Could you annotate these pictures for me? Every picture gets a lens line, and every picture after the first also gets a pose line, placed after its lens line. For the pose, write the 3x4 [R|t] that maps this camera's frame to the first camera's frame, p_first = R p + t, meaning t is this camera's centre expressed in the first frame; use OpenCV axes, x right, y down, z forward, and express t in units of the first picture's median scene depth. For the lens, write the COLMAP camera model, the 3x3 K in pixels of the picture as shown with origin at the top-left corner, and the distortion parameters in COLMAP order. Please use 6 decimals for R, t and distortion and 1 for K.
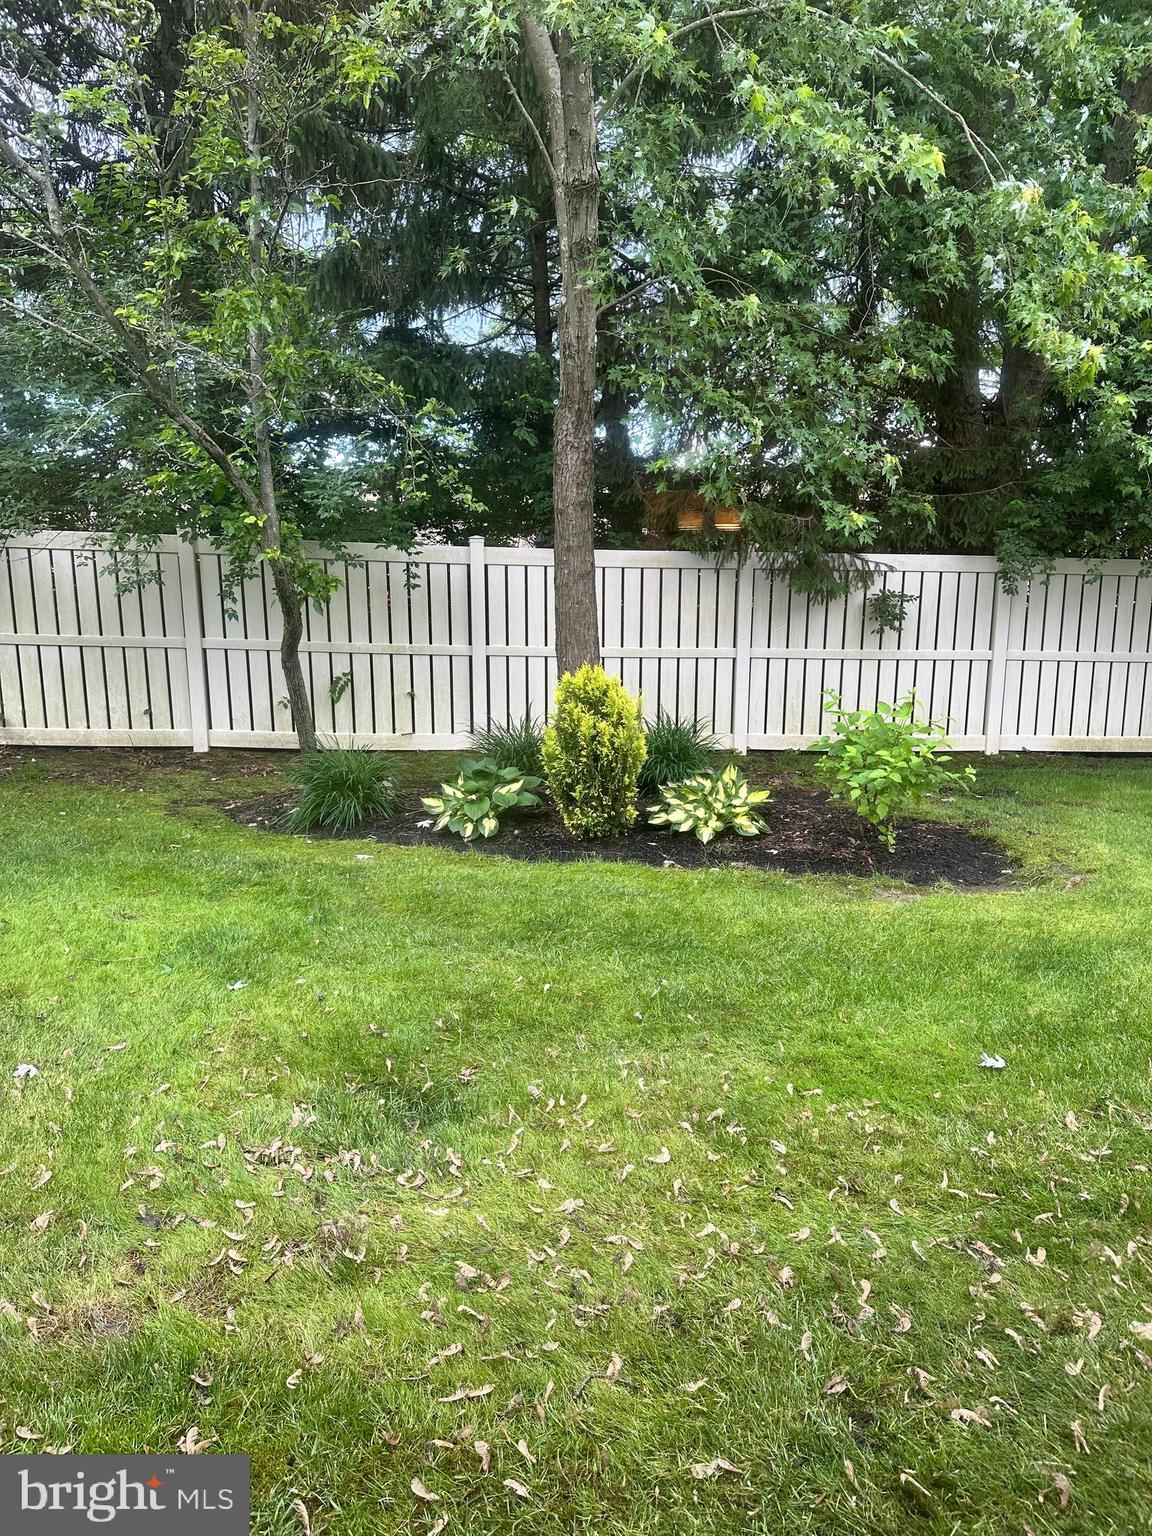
lens RADIAL K [[1074.0, 0, 576.1], [0, 1074.0, 763.4], [0, 0, 1]] dist [0.153556, -0.263811]
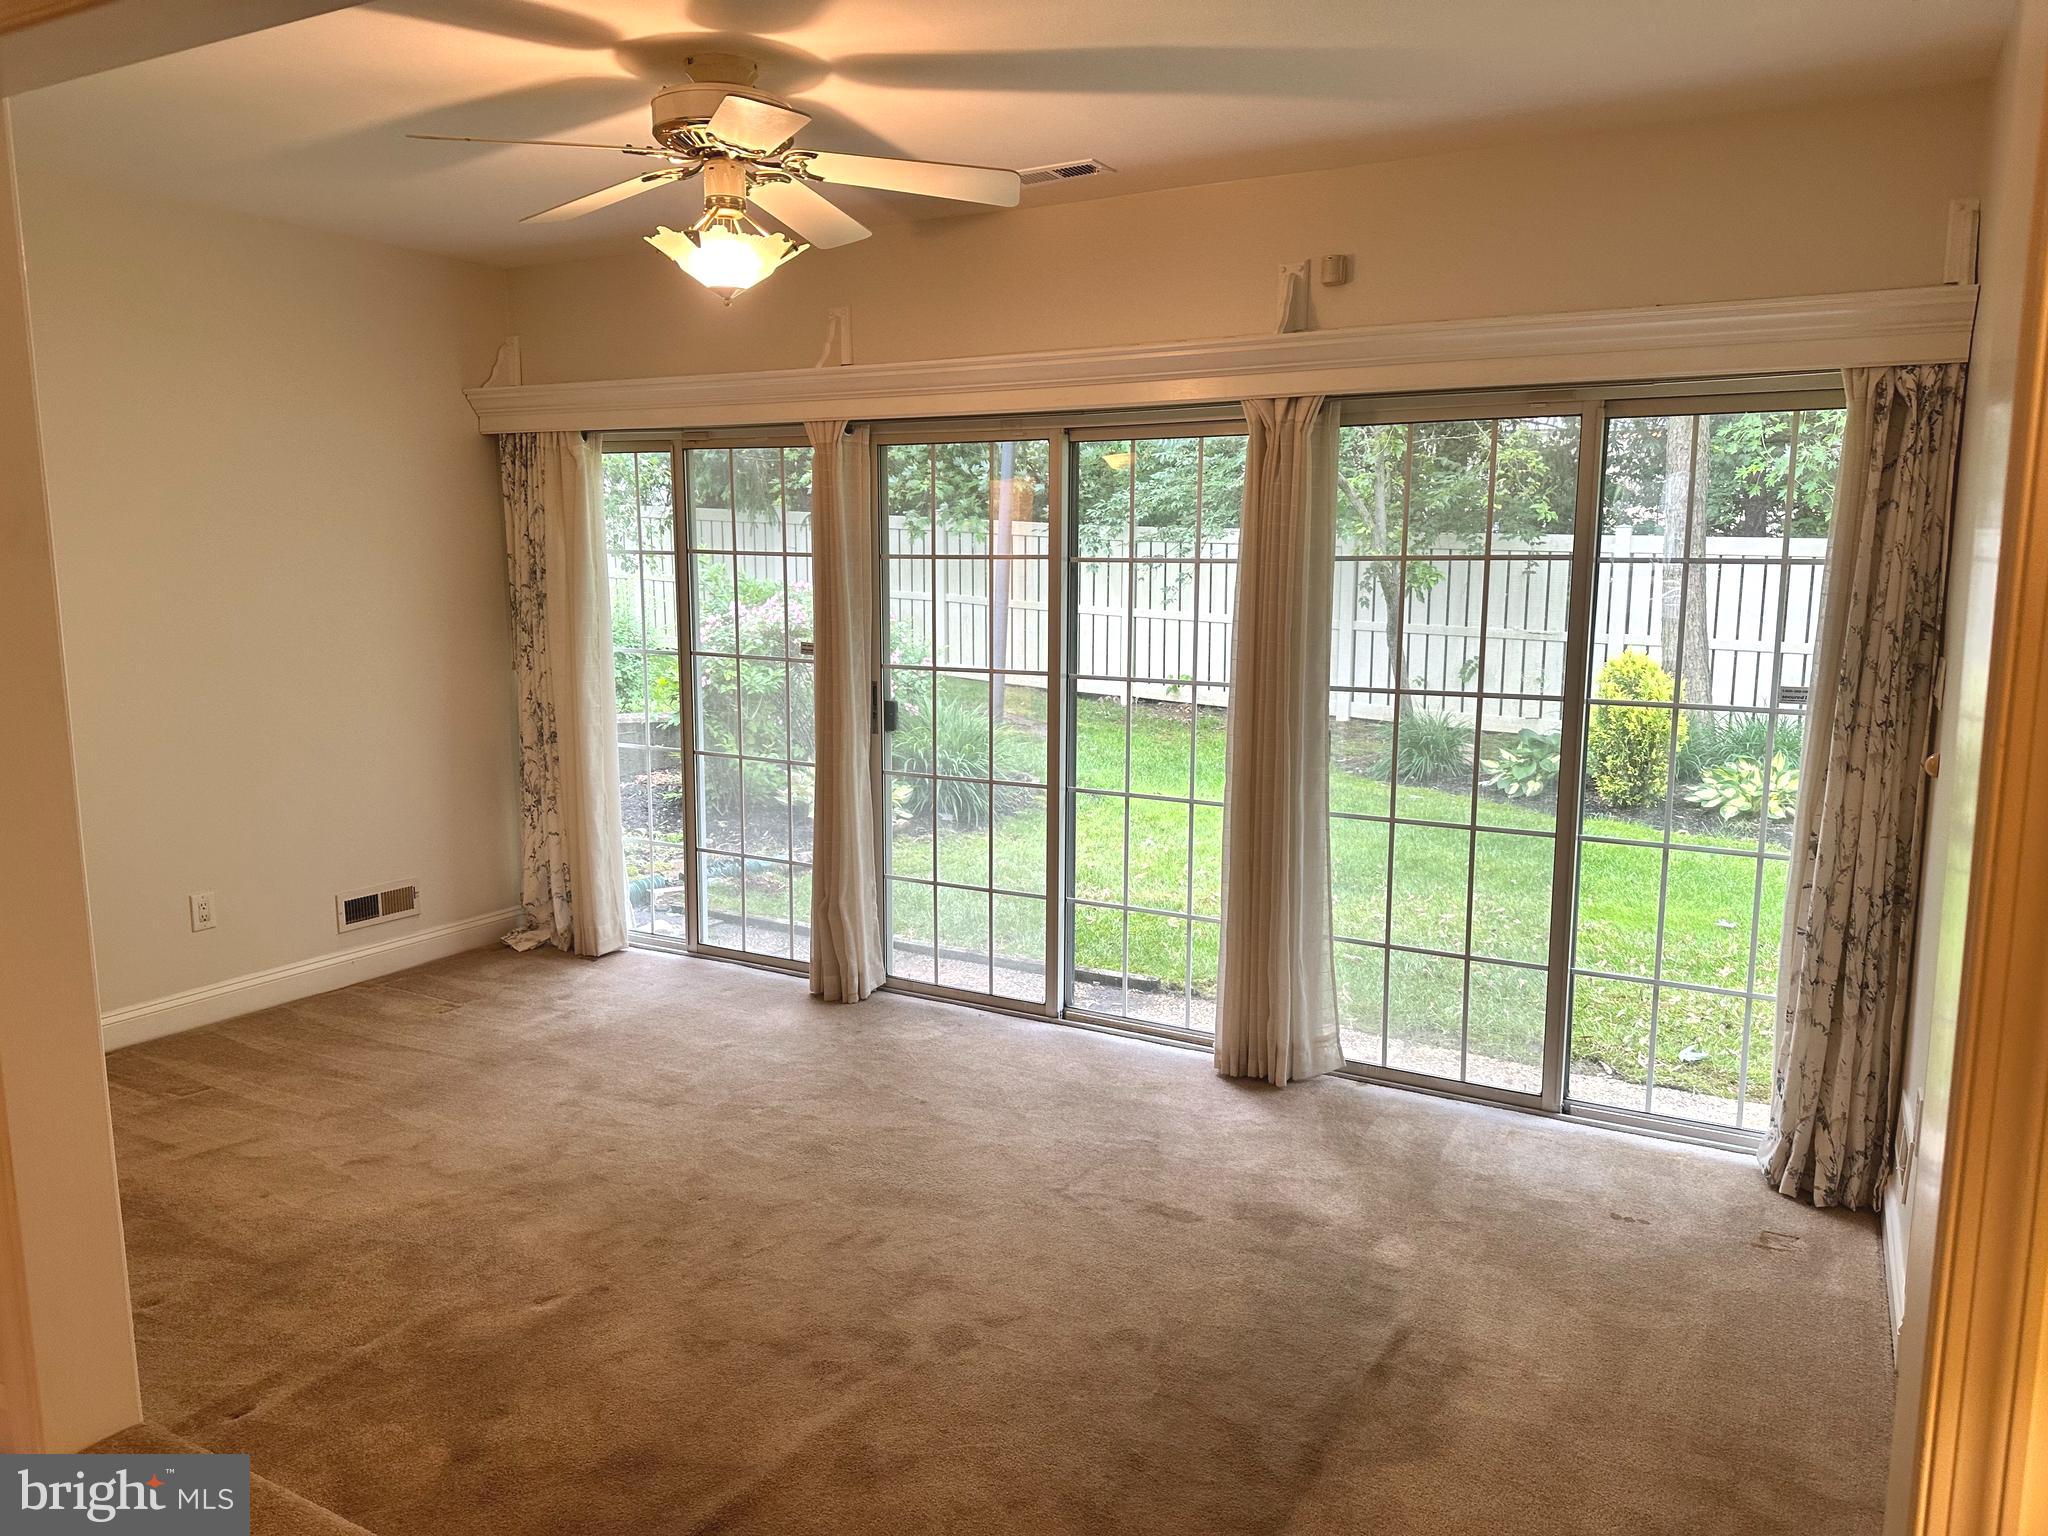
lens RADIAL K [[1432.0, 0, 1019.3], [0, 1432.0, 757.1], [0, 0, 1]] dist [0.153556, -0.263811]
pose [[0.806676, 0.087153, -0.584532, 0.391753], [-0.101772, 0.994777, 0.007871, 0.071185], [0.582165, 0.053139, 0.811332, -0.600433]]
